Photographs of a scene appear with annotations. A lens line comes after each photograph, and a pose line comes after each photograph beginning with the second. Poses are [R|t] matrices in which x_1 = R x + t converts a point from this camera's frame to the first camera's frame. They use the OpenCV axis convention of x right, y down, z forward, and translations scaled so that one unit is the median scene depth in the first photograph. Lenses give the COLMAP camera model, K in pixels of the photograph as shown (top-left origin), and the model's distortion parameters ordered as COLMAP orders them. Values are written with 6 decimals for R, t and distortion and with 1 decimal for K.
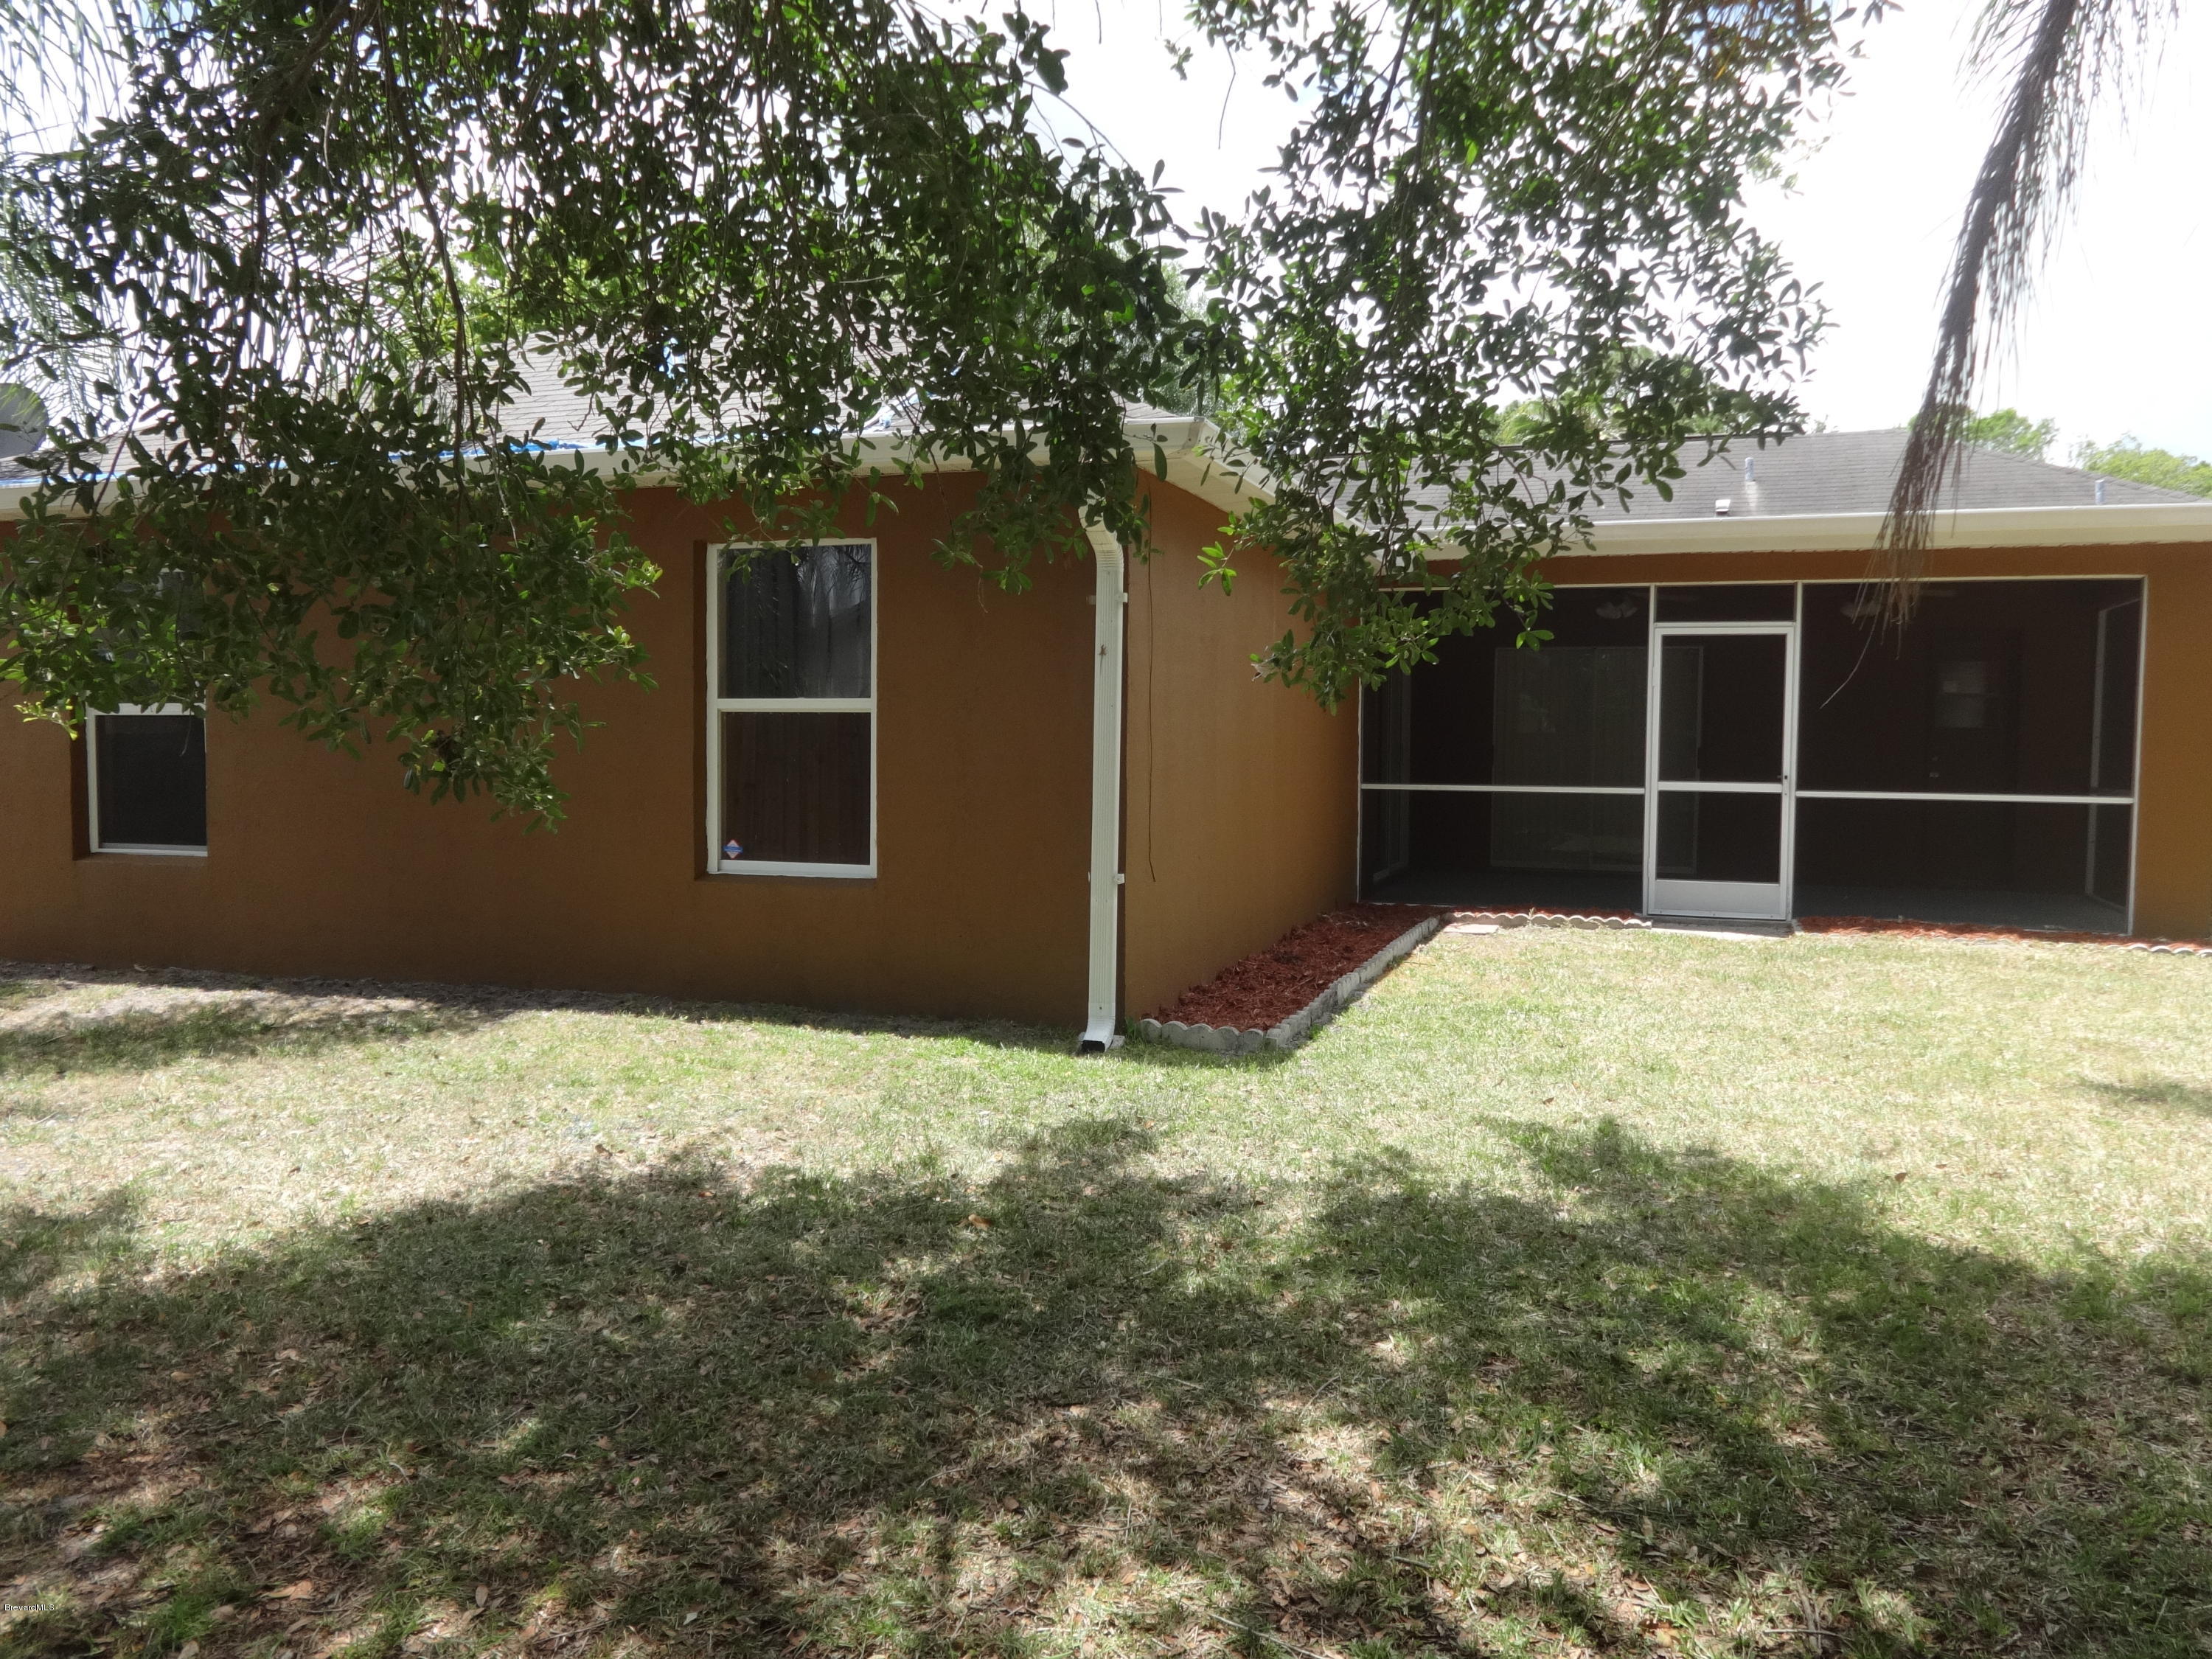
lens RADIAL K [[1690.2, 0, 1110.2], [0, 1690.2, 827.7], [0, 0, 1]] dist [0.009016, 0.011582]
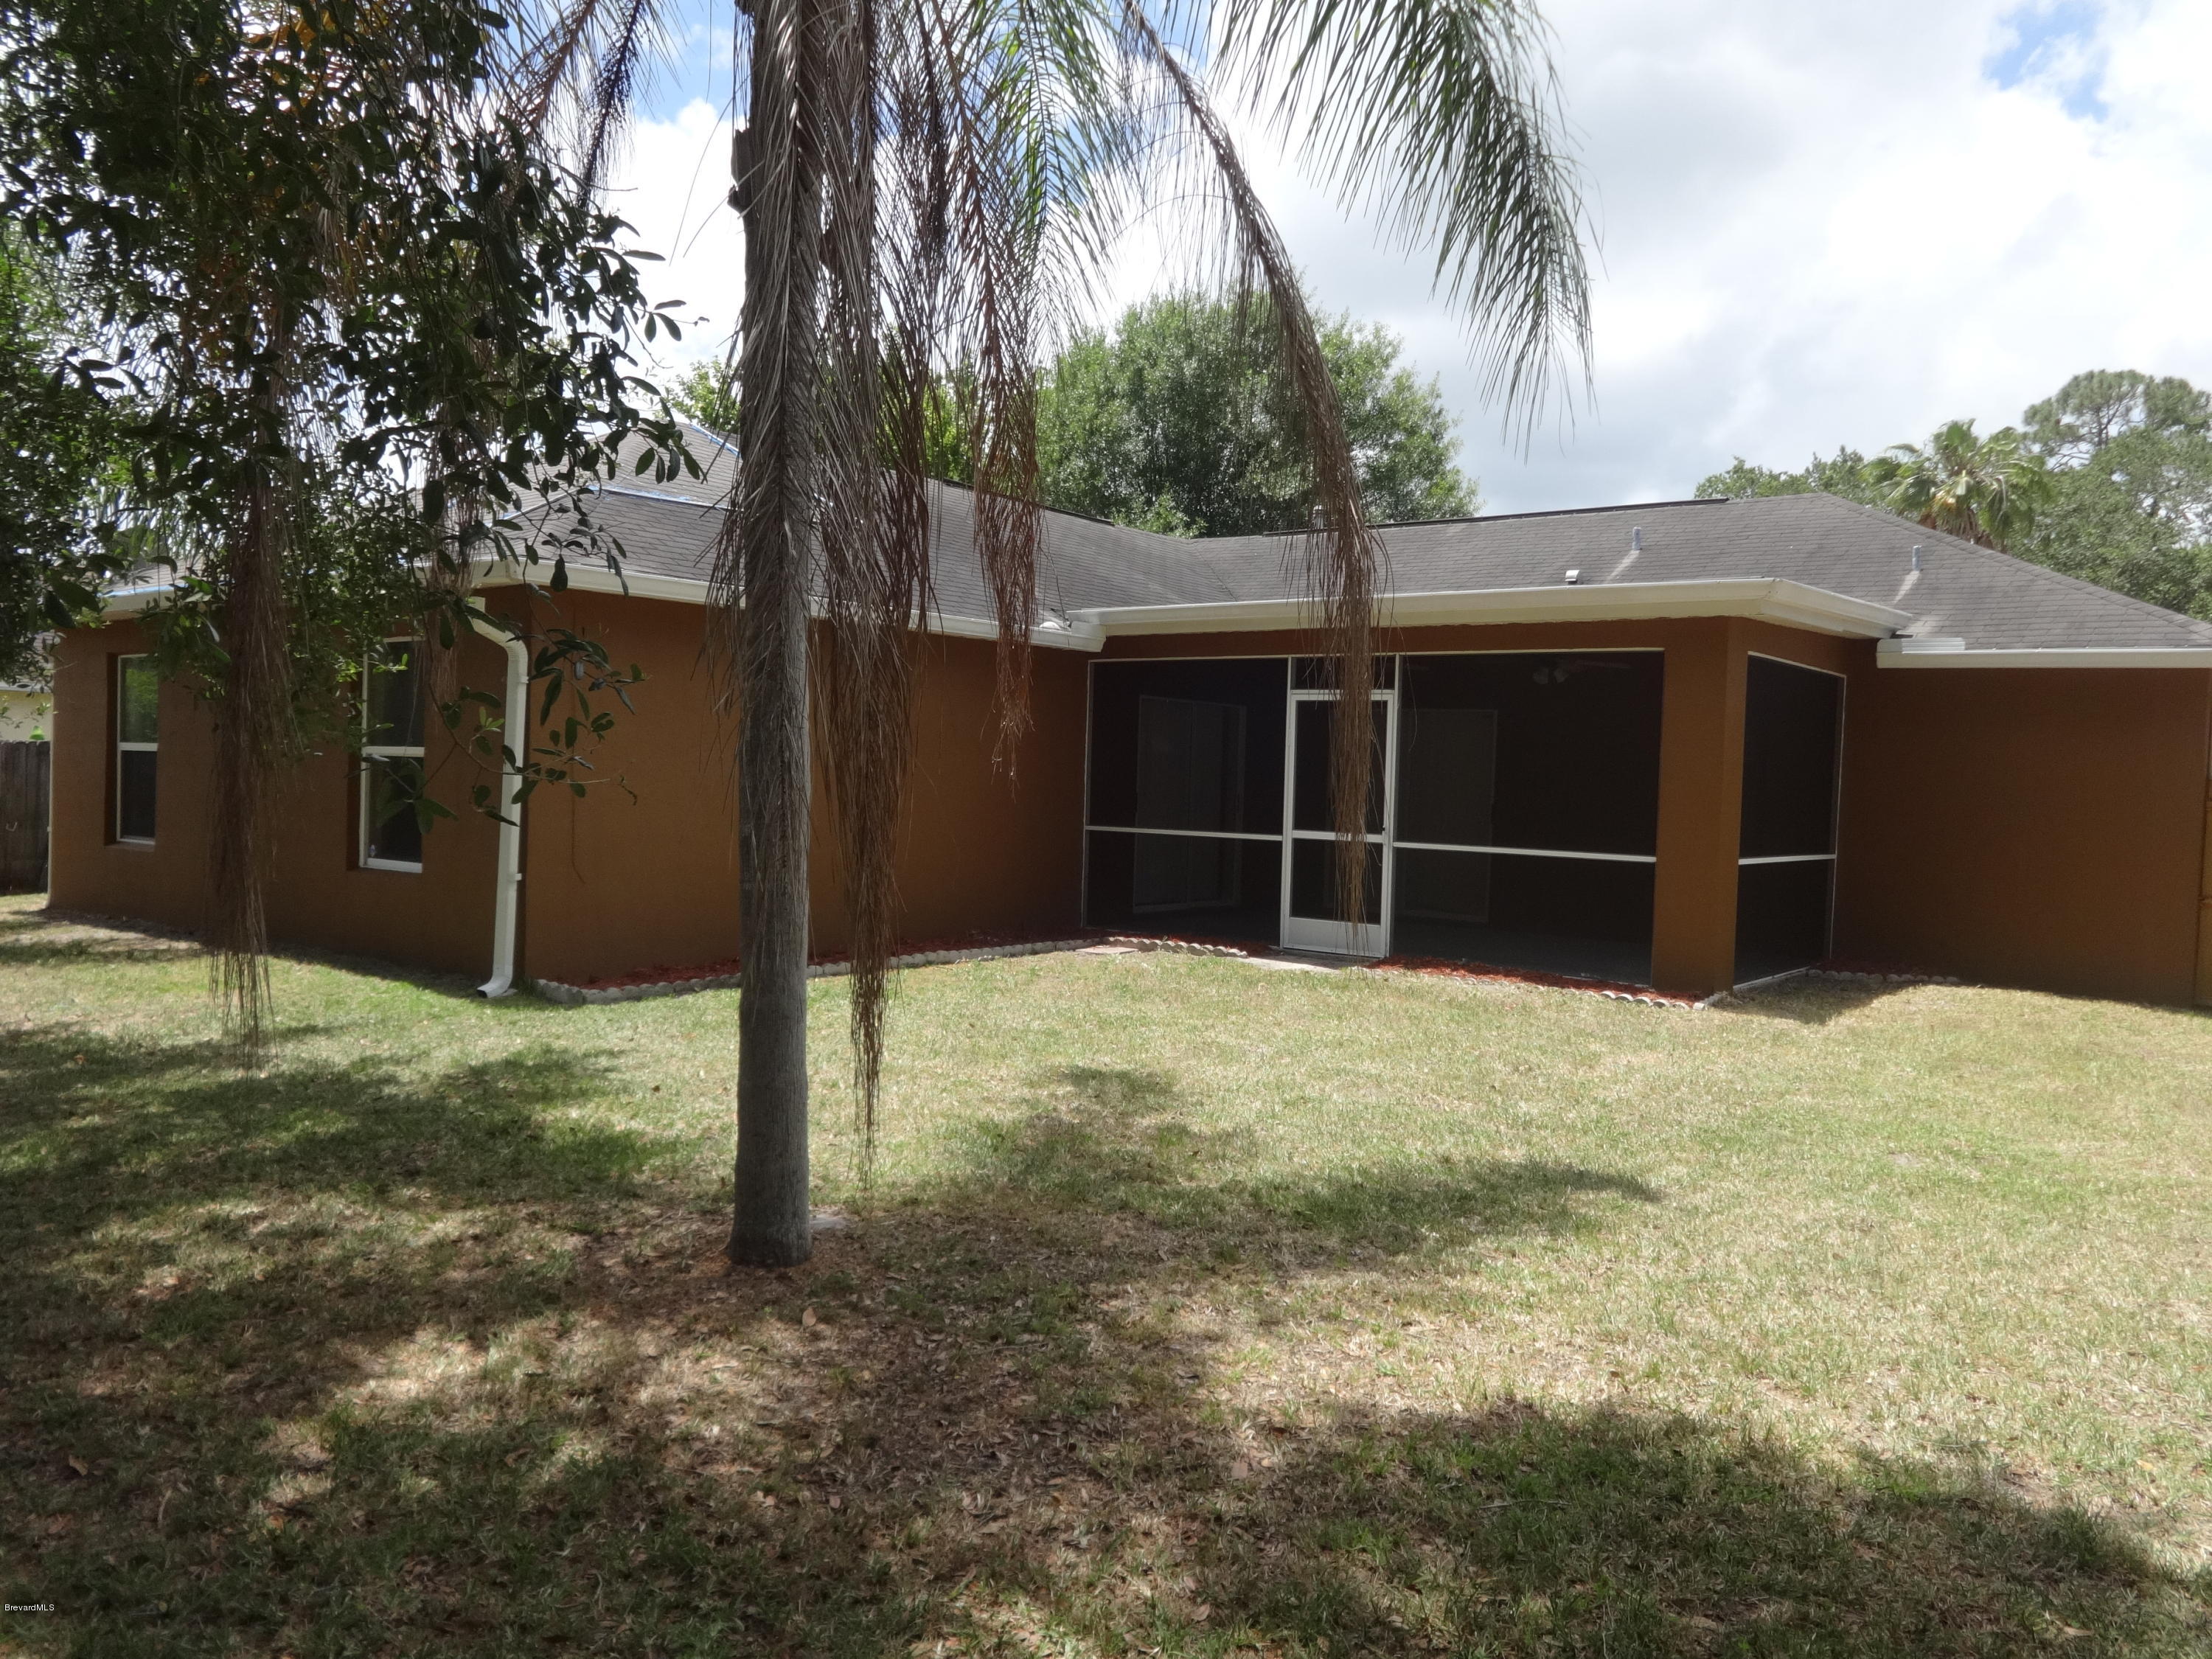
lens RADIAL K [[1690.2, 0, 1110.2], [0, 1690.2, 827.7], [0, 0, 1]] dist [0.009016, 0.011582]
pose [[0.944469, 0.030023, -0.327227, 0.590628], [-0.039968, 0.998920, -0.023710, 0.002558], [0.326161, 0.035472, 0.944648, -0.105445]]
